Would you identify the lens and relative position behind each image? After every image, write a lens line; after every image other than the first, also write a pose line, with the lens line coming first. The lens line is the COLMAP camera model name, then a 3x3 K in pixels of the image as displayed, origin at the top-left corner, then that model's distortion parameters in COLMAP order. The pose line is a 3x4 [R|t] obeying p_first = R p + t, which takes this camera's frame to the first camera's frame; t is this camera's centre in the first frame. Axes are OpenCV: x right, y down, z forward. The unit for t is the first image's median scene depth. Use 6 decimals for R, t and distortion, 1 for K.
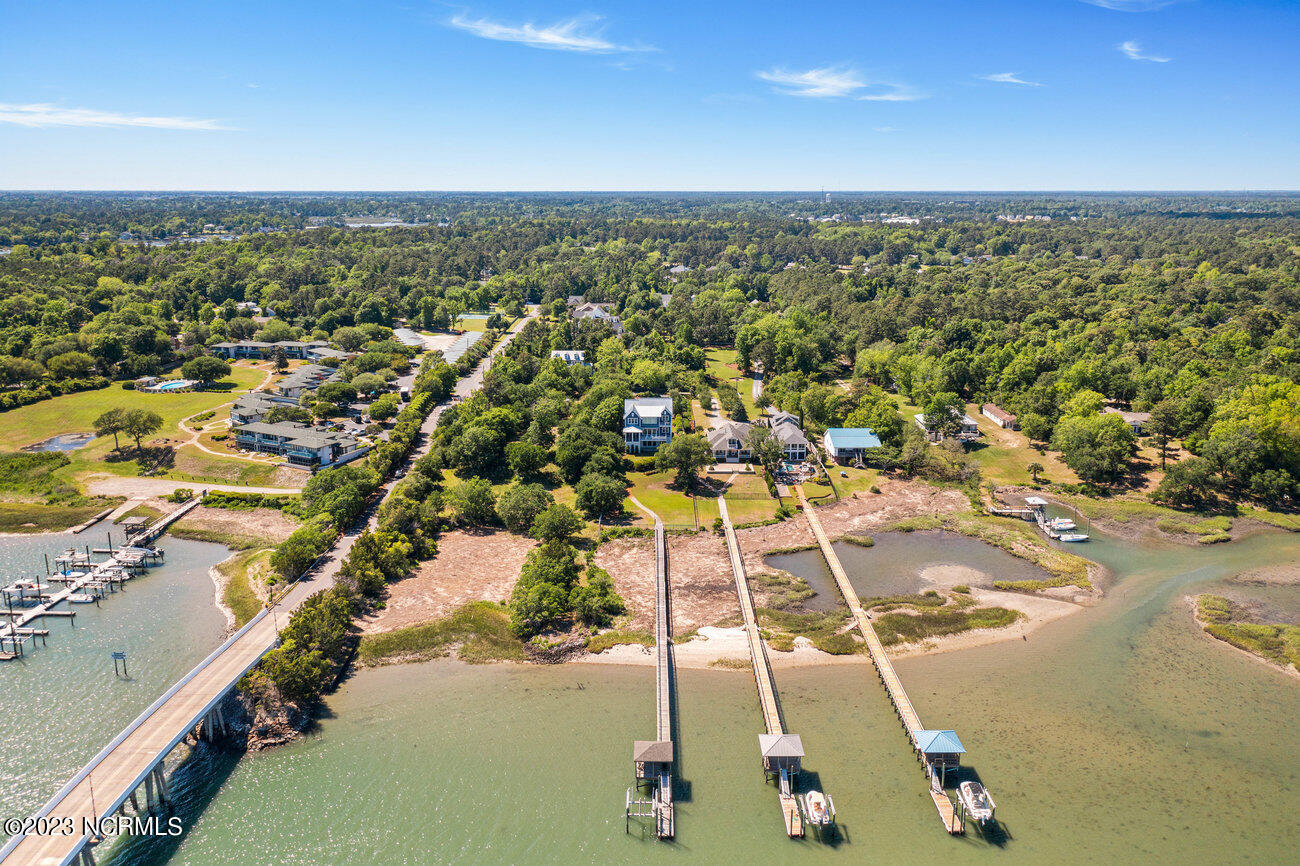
lens RADIAL K [[1029.5, 0, 650.0], [0, 1029.5, 433.0], [0, 0, 1]] dist [0.014242, 0.005677]
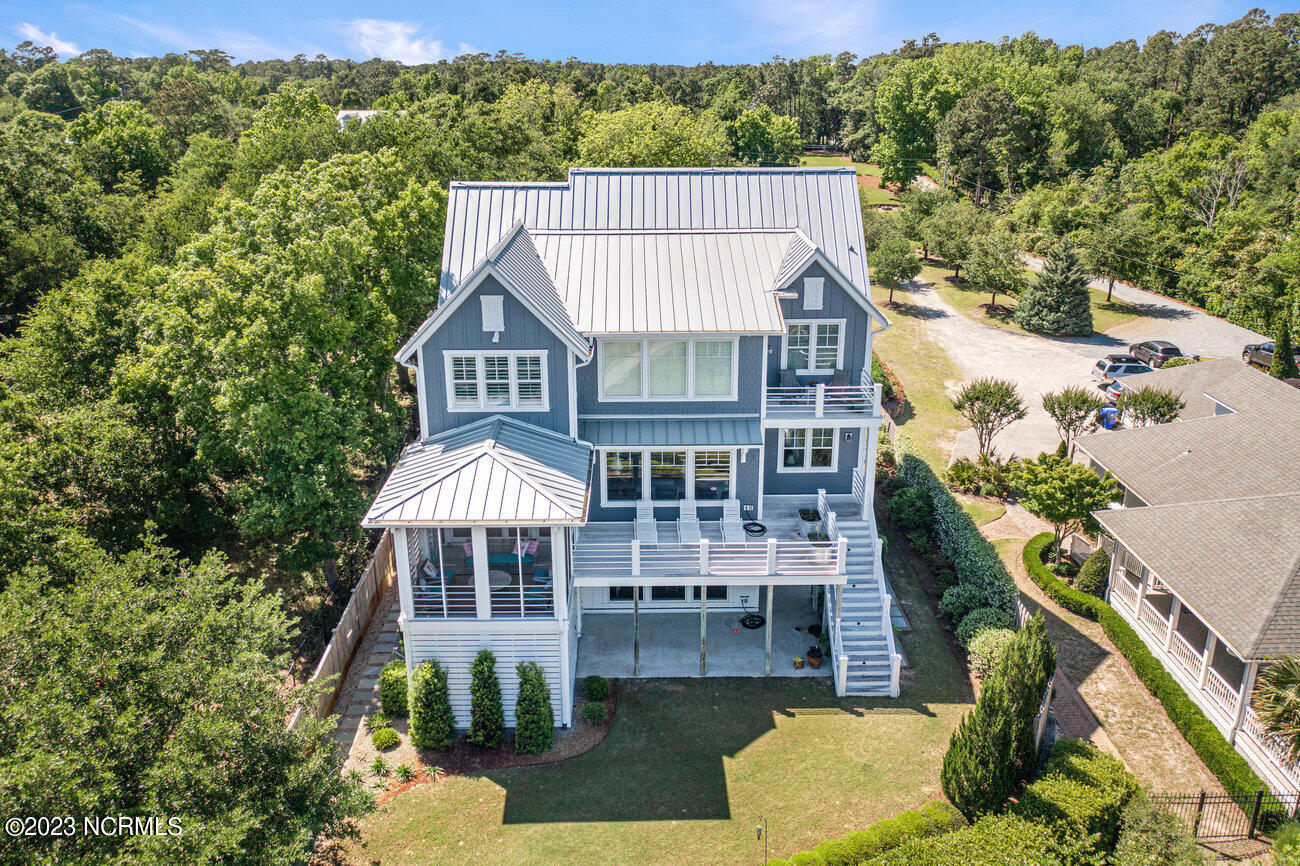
lens RADIAL K [[1029.5, 0, 650.0], [0, 1029.5, 433.0], [0, 0, 1]] dist [0.014242, 0.005677]
pose [[0.999872, -0.012661, 0.009766, -0.003300], [0.011615, 0.994859, 0.100601, -0.016159], [-0.010989, -0.100475, 0.994879, 0.900178]]
